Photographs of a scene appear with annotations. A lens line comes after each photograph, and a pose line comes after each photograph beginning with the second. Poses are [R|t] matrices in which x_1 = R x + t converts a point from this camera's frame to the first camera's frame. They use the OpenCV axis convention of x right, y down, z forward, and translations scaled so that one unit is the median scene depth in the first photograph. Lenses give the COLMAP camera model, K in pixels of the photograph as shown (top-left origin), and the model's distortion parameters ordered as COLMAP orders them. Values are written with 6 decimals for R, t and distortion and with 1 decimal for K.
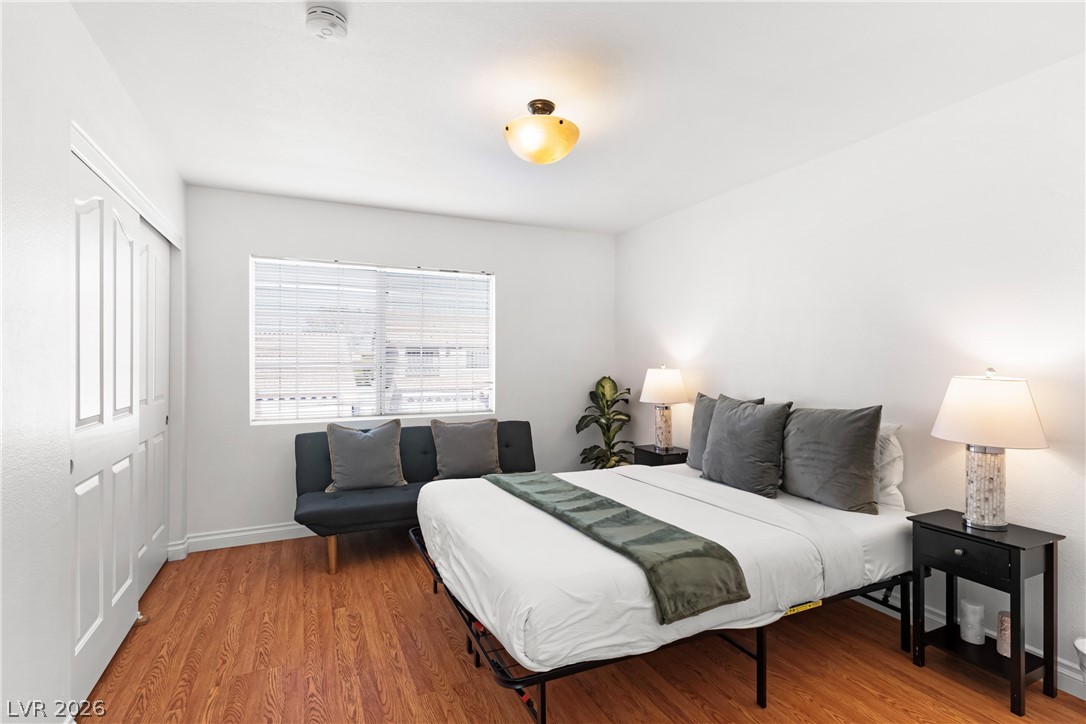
lens RADIAL K [[517.4, 0, 544.0], [0, 517.4, 361.7], [0, 0, 1]] dist [0.004229, 0.000794]
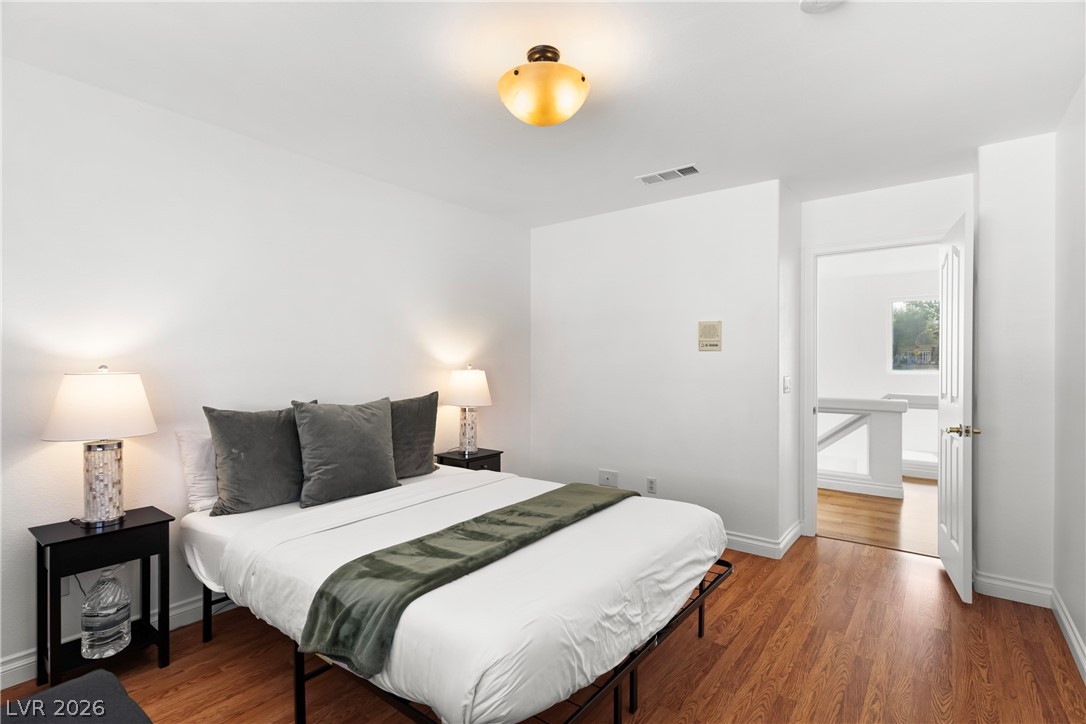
lens RADIAL K [[517.4, 0, 539.9], [0, 517.4, 364.5], [0, 0, 1]] dist [0.004229, 0.000794]
pose [[-0.450485, 0.001931, 0.892782, -0.759554], [-0.001686, 0.999994, -0.003014, 0.007001], [-0.892782, -0.002863, -0.450479, 1.391639]]
